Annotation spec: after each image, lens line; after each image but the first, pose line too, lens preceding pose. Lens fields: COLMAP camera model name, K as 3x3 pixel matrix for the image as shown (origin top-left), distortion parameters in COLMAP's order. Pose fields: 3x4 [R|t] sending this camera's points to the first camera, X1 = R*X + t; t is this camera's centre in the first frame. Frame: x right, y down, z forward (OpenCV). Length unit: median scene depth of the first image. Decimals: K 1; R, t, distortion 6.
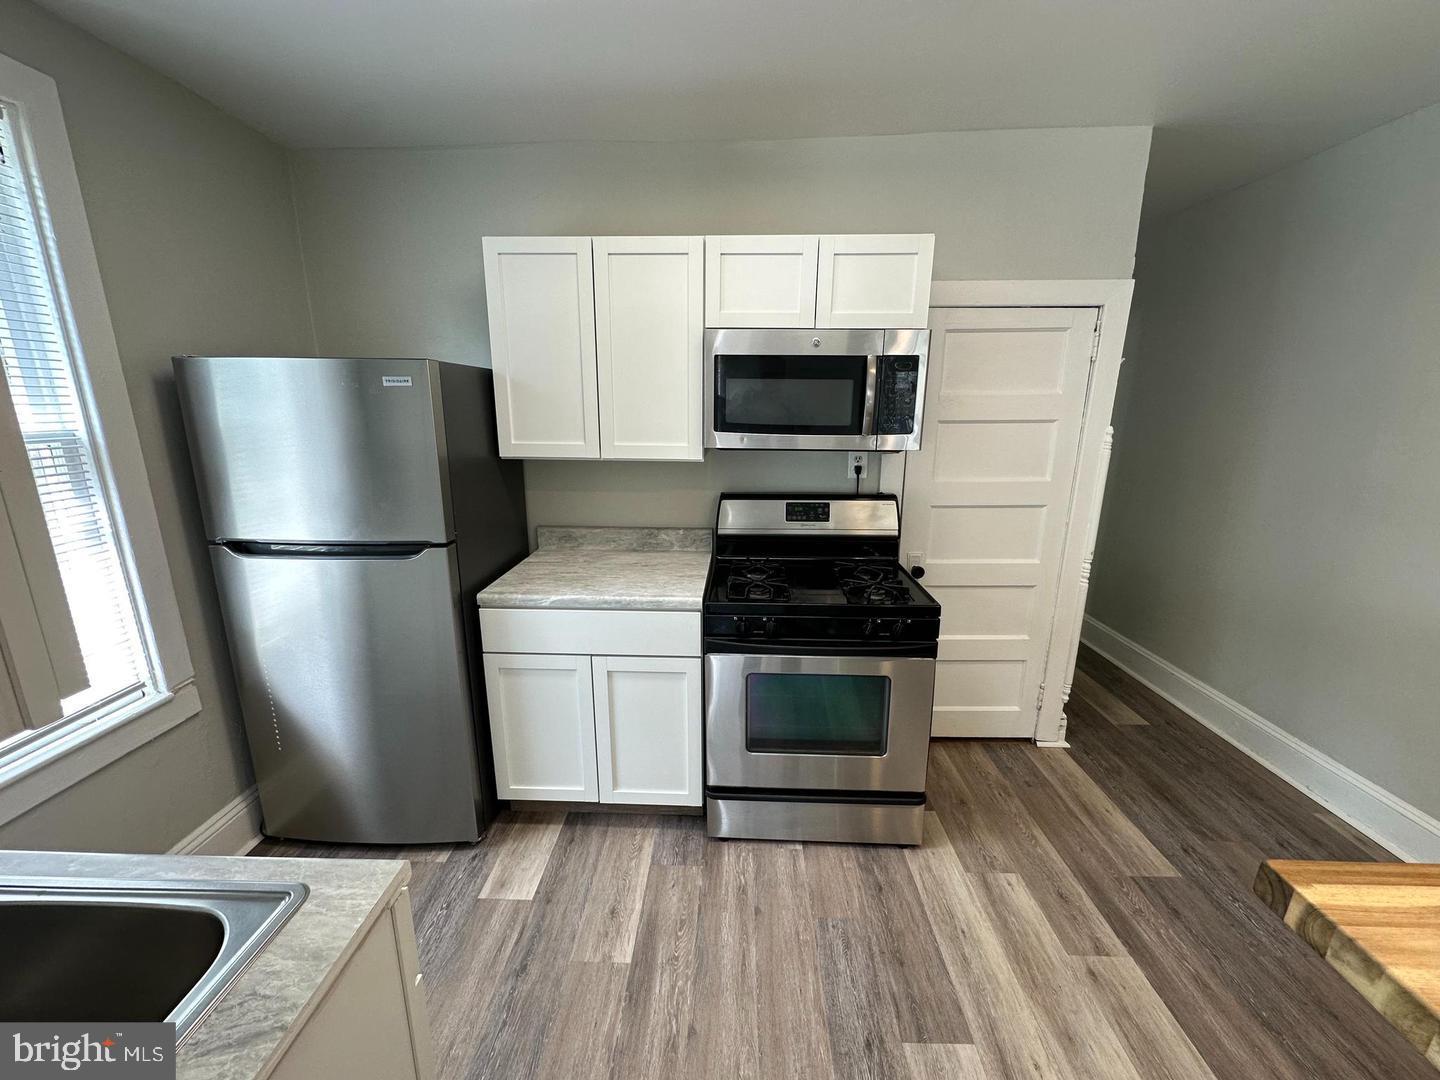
lens RADIAL K [[573.8, 0, 716.4], [0, 573.8, 532.4], [0, 0, 1]] dist [0.003528, -0.000163]
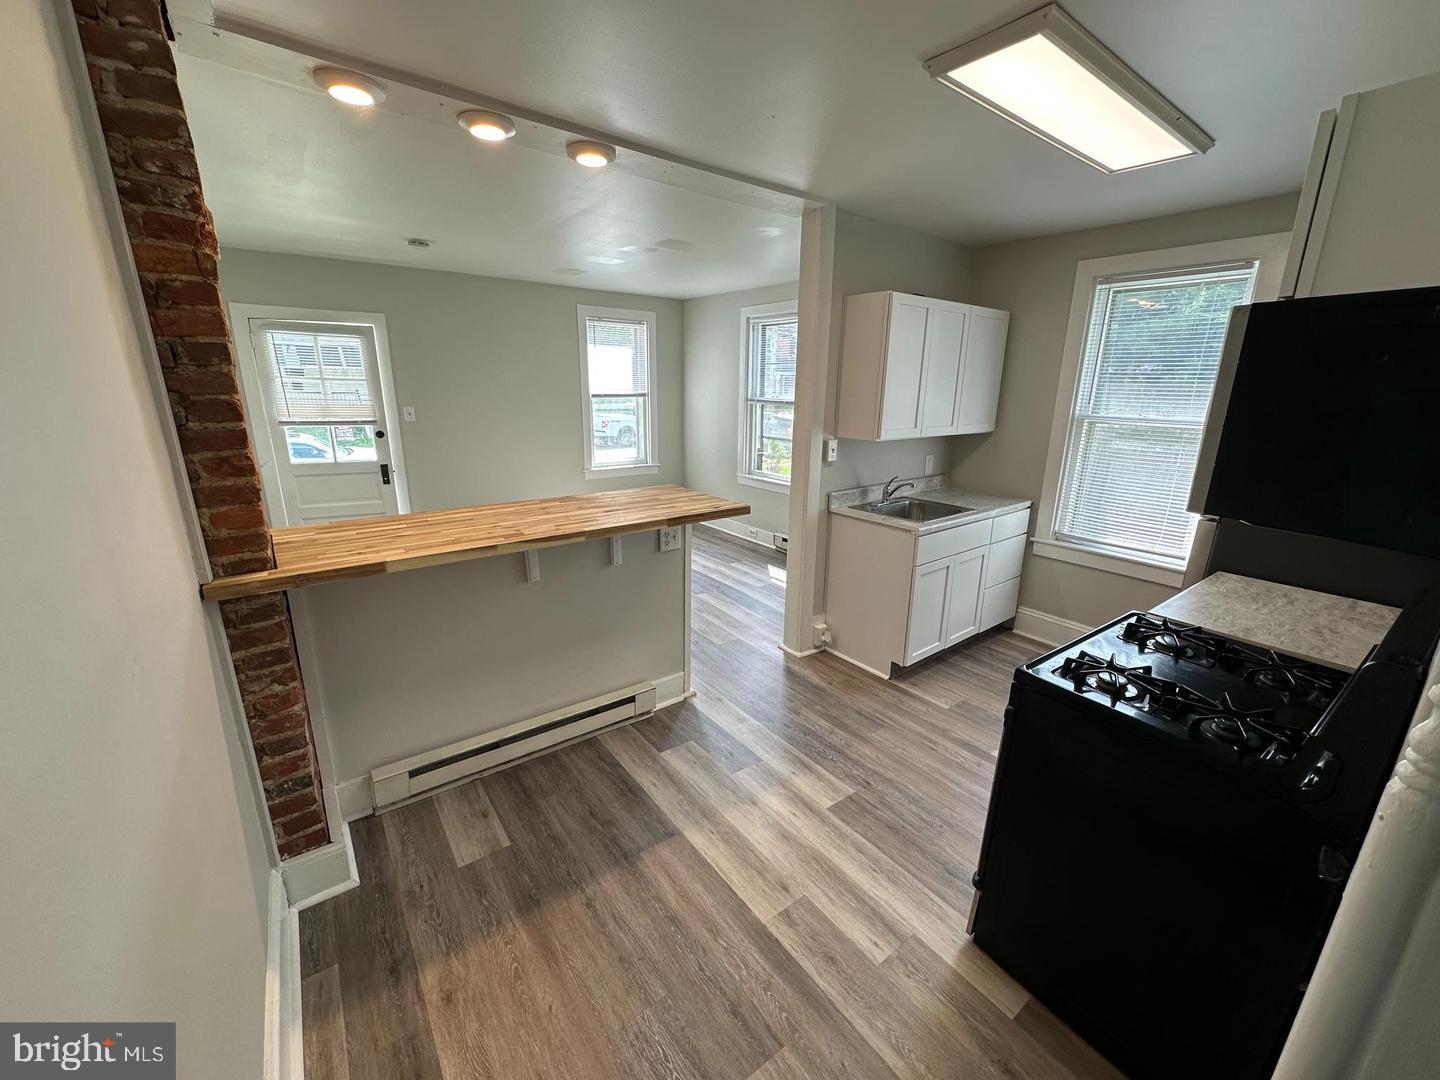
lens RADIAL K [[573.8, 0, 726.4], [0, 573.8, 538.4], [0, 0, 1]] dist [0.003528, -0.000163]
pose [[-0.773444, 0.146874, -0.616614, 1.114205], [-0.167452, 0.890881, 0.422246, -0.290540], [0.611346, 0.429837, -0.664452, 1.139139]]
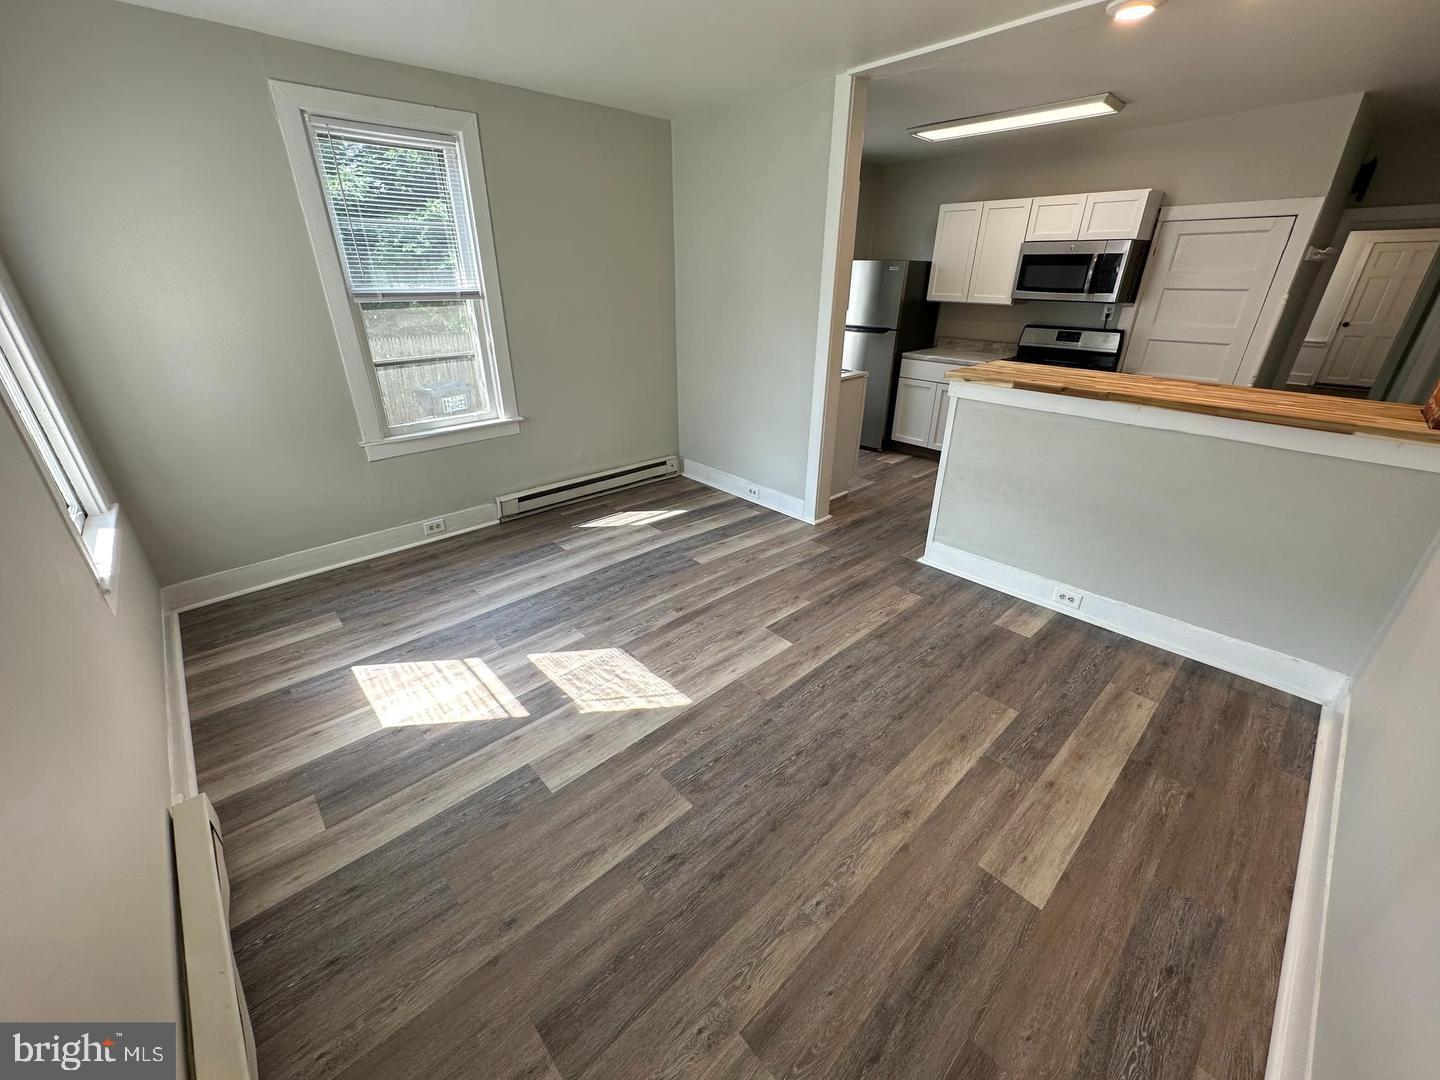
lens RADIAL K [[573.8, 0, 715.6], [0, 573.8, 538.7], [0, 0, 1]] dist [0.003528, -0.000163]
pose [[0.701253, 0.303281, -0.645186, 0.956583], [-0.164407, 0.949403, 0.267589, 0.355789], [0.693696, -0.081575, 0.715633, -1.582518]]
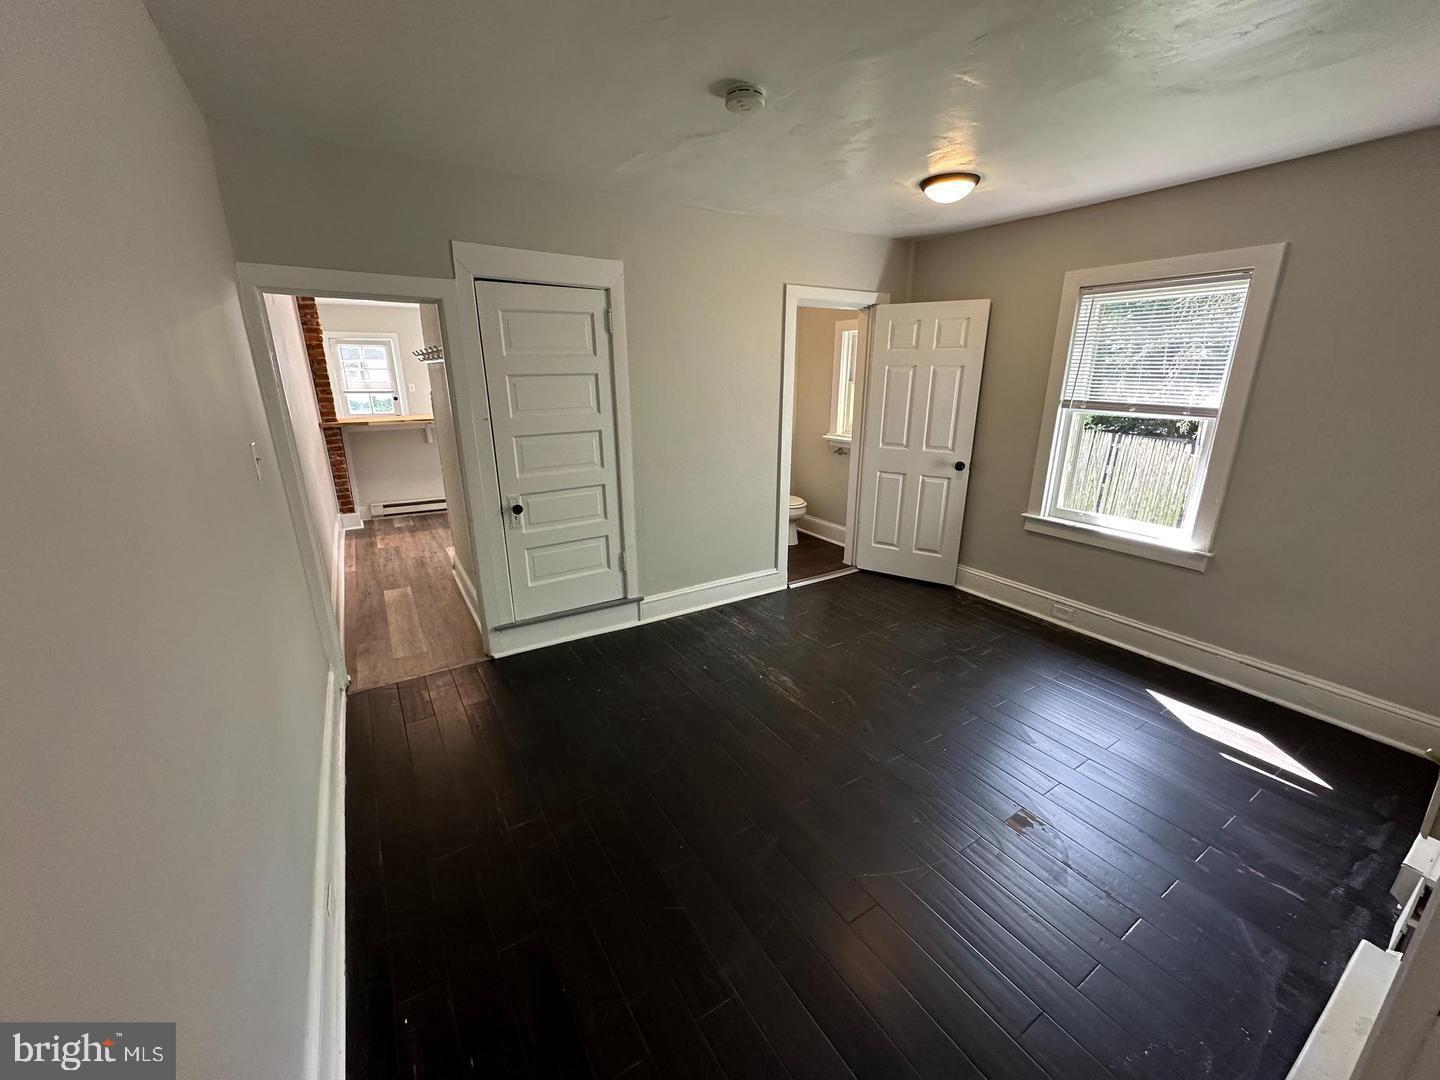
lens RADIAL K [[573.8, 0, 719.9], [0, 573.8, 544.3], [0, 0, 1]] dist [0.003528, -0.000163]
pose [[-0.831401, 0.151637, -0.534583, 1.153241], [-0.138733, 0.874935, 0.463941, -0.868566], [0.538076, 0.459886, -0.706384, 3.570511]]
